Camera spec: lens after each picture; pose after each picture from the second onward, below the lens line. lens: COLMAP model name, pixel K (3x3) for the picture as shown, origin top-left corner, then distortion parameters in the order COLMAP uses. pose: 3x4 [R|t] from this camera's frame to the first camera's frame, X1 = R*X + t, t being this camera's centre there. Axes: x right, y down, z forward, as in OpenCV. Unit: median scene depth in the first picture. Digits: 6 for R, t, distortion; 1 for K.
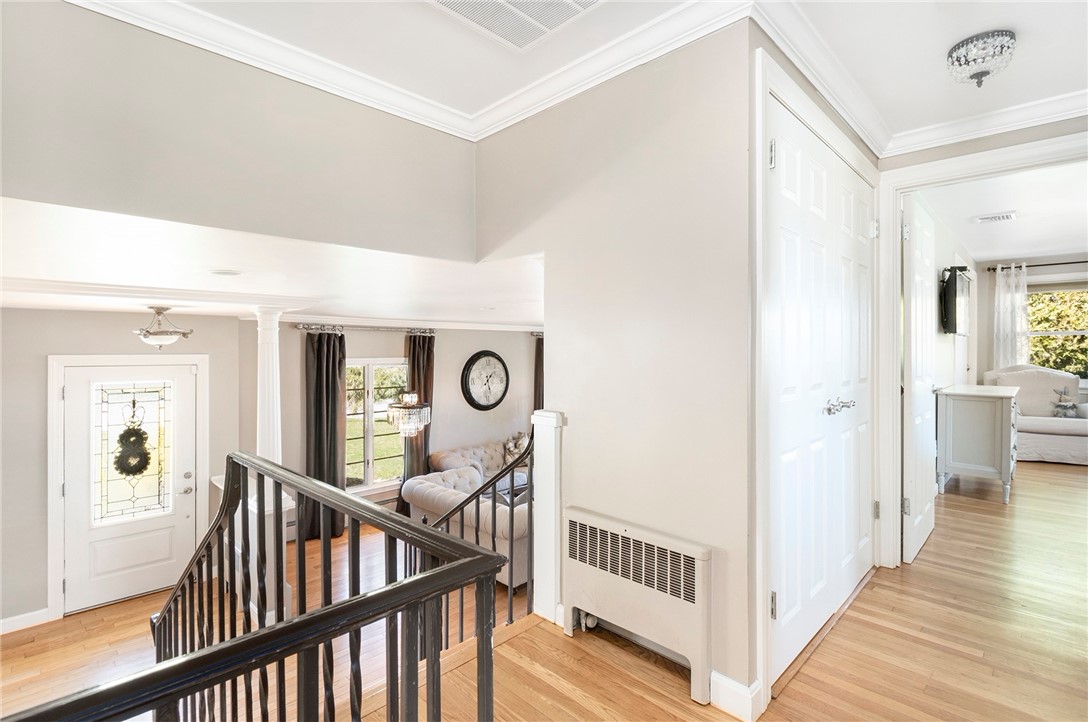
lens RADIAL K [[520.1, 0, 543.7], [0, 520.1, 350.7], [0, 0, 1]] dist [0.000974, 0.000459]
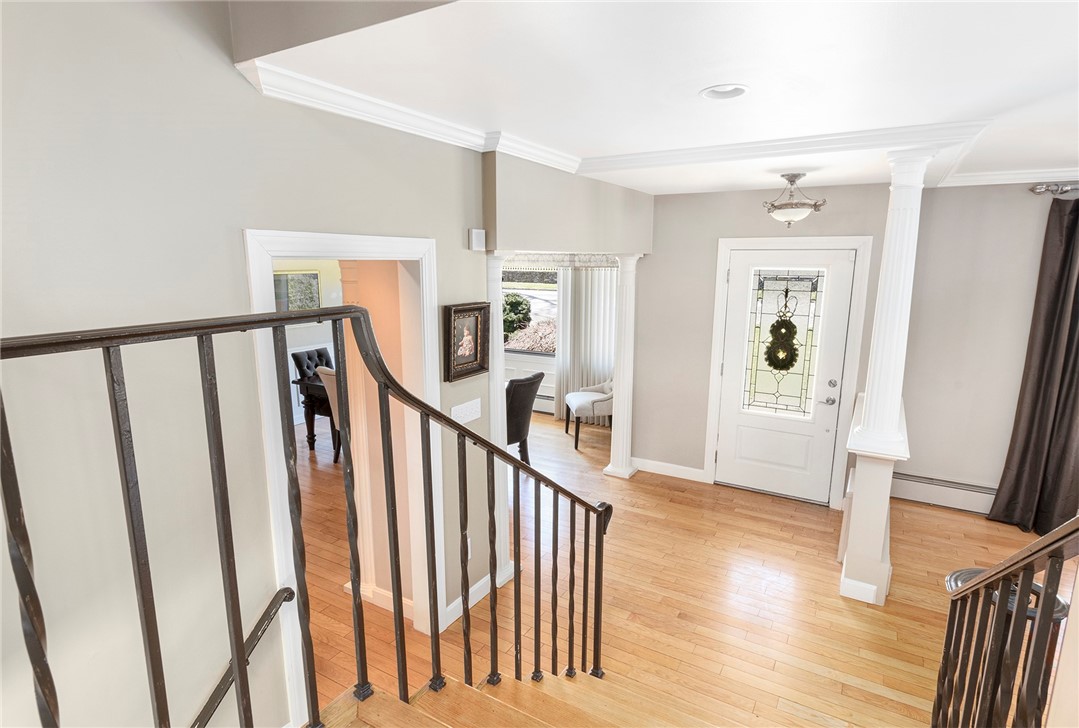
lens RADIAL K [[576.1, 0, 539.5], [0, 576.1, 368.4], [0, 0, 1]] dist [-0.001048, -0.000498]
pose [[0.248534, 0.187267, -0.950348, 0.083420], [-0.001664, 0.981214, 0.192914, 0.039693], [0.968622, -0.046364, 0.244177, 0.338310]]
